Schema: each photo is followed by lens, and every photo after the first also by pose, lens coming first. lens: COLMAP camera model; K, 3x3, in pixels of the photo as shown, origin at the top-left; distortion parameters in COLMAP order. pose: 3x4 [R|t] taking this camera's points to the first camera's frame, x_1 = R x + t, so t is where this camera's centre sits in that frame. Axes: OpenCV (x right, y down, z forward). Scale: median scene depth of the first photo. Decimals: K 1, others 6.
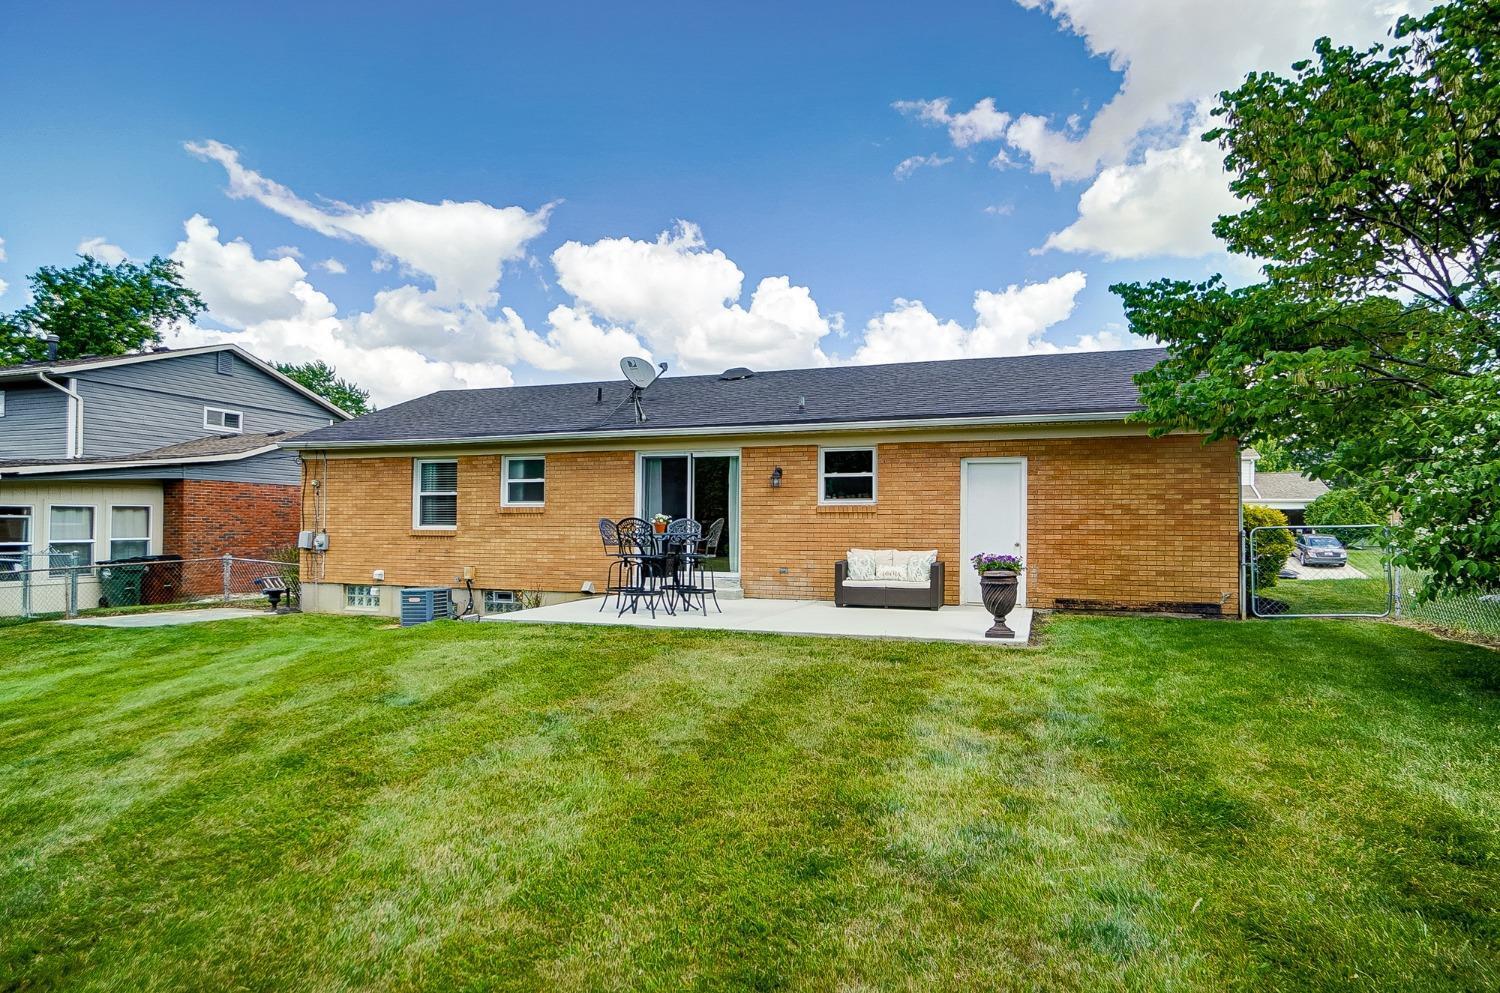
lens RADIAL K [[809.0, 0, 759.6], [0, 809.0, 518.8], [0, 0, 1]] dist [-0.027224, 0.000173]
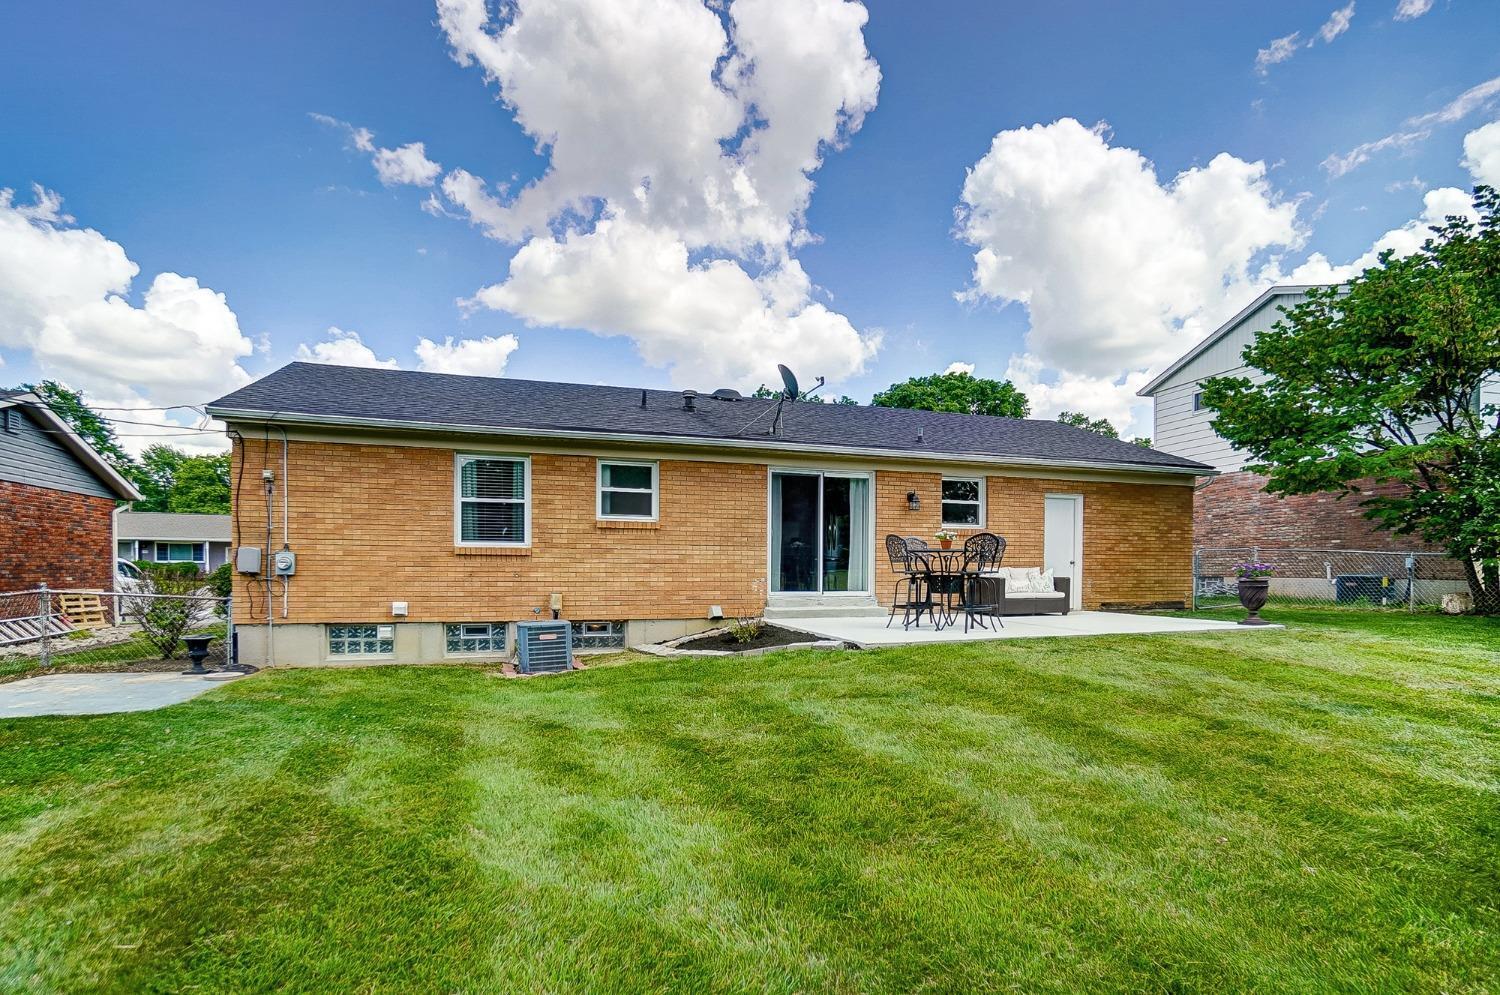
lens RADIAL K [[749.2, 0, 751.1], [0, 749.2, 556.6], [0, 0, 1]] dist [-0.034126, 0.000705]
pose [[0.797804, 0.005054, 0.602896, -0.709839], [-0.009258, 0.999950, 0.003869, 0.020029], [-0.602846, -0.008668, 0.797810, 0.316563]]
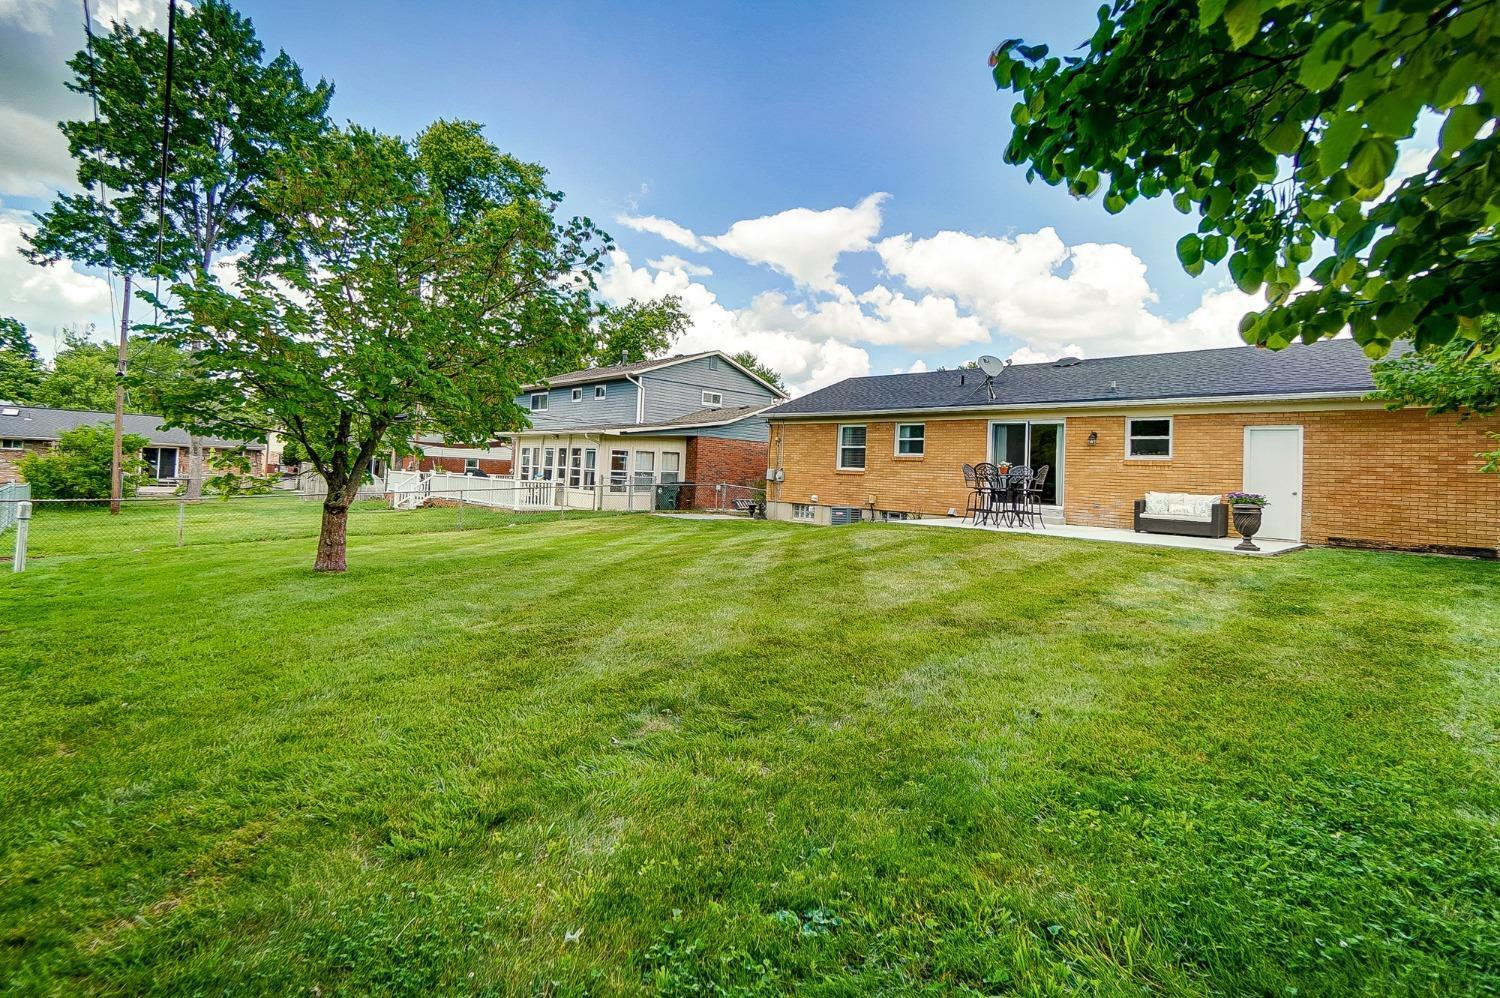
lens RADIAL K [[729.8, 0, 717.7], [0, 729.8, 448.1], [0, 0, 1]] dist [-0.056988, 0.023444]
pose [[0.873689, 0.015953, -0.486223, 0.057280], [-0.032144, 0.999171, -0.024978, 0.015690], [0.485421, 0.037452, 0.873478, -0.382067]]
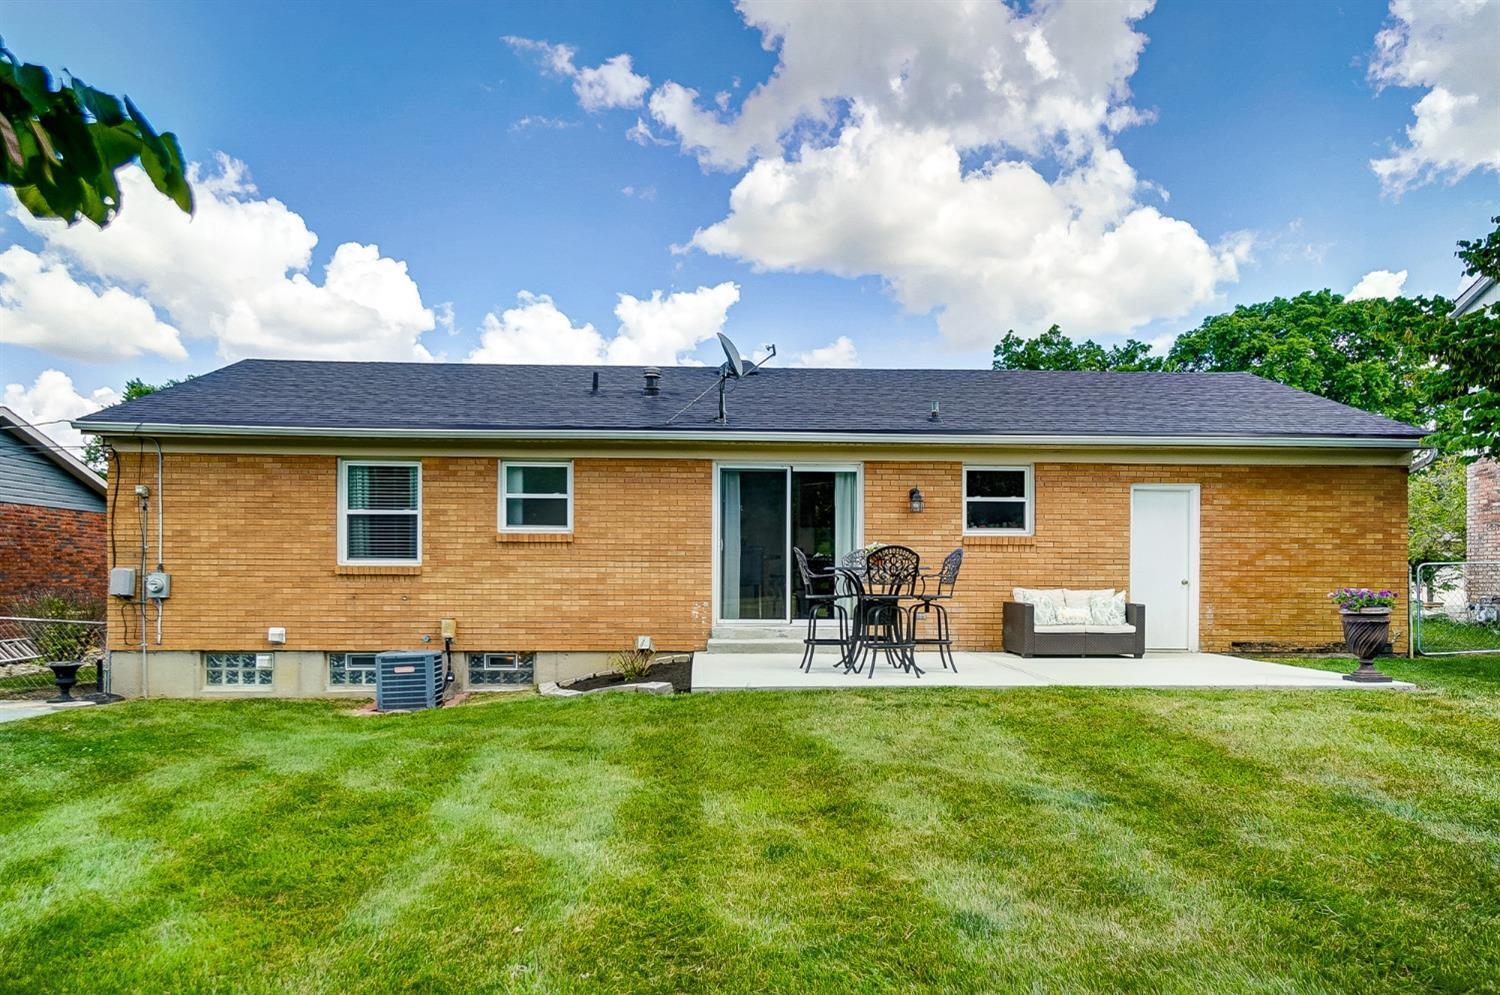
lens RADIAL K [[1000.0, 0, 752.4], [0, 1000.0, 567.0], [0, 0, 1]] dist [0.002949, 0.003024]
pose [[0.933322, 0.002402, 0.359032, -0.460179], [-0.004364, 0.999980, 0.004655, 0.010595], [-0.359013, -0.005911, 0.933314, 0.123181]]
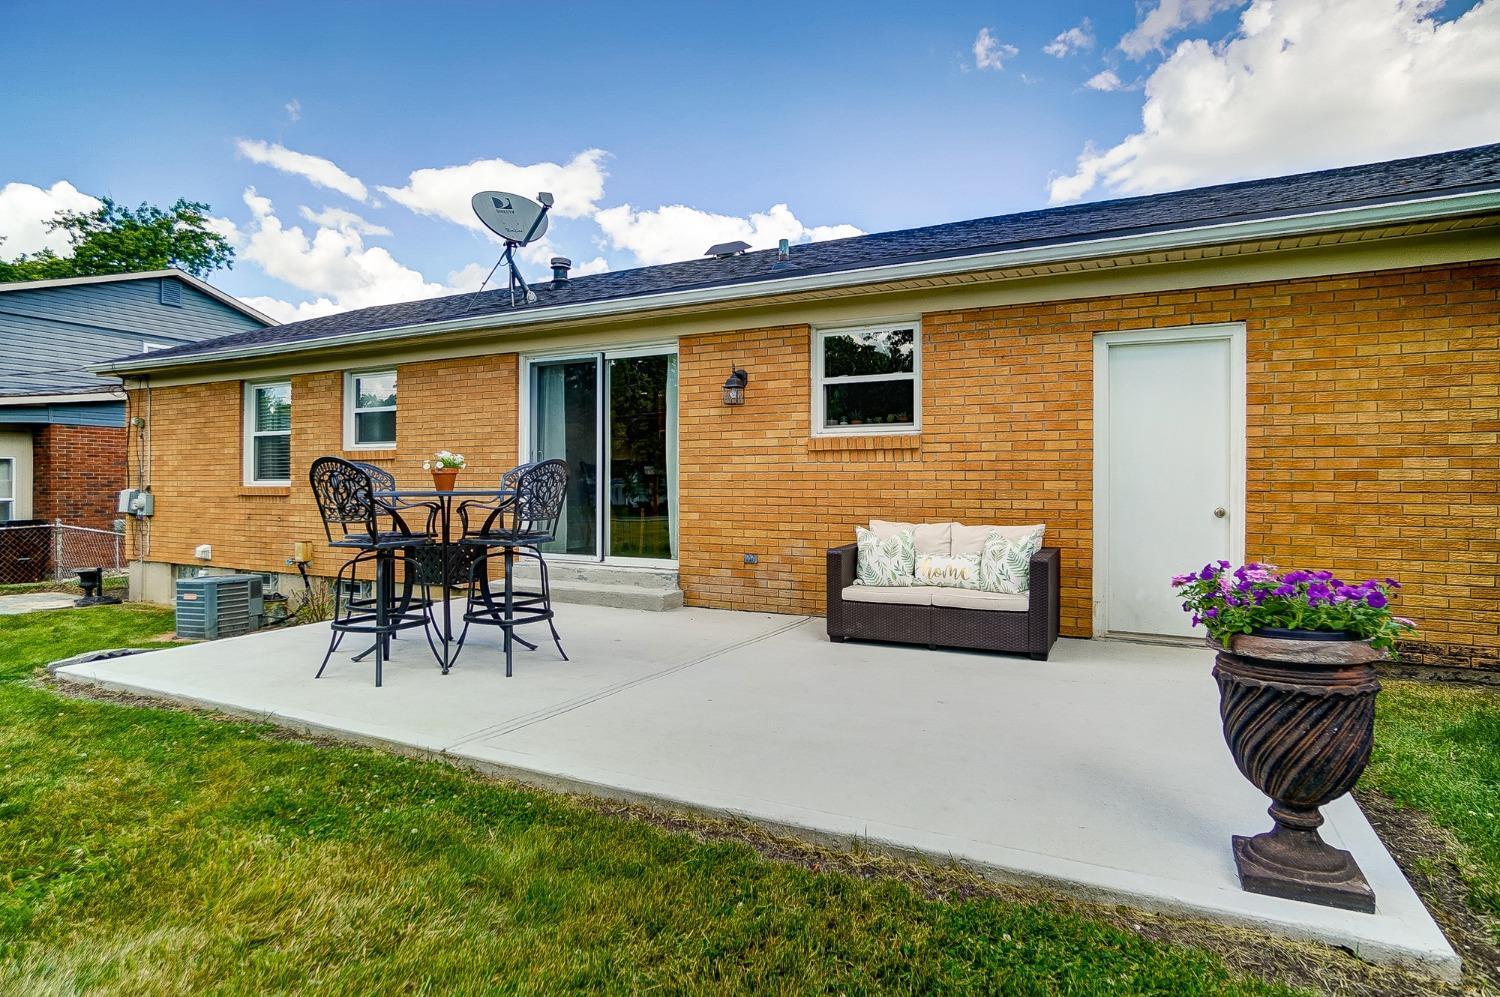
lens RADIAL K [[794.8, 0, 747.8], [0, 794.8, 484.0], [0, 0, 1]] dist [-0.045255, 0.030814]
pose [[0.990675, -0.003992, -0.136189, 0.095888], [0.005516, 0.999926, 0.010814, 0.007552], [0.136135, -0.011465, 0.990624, 0.448381]]
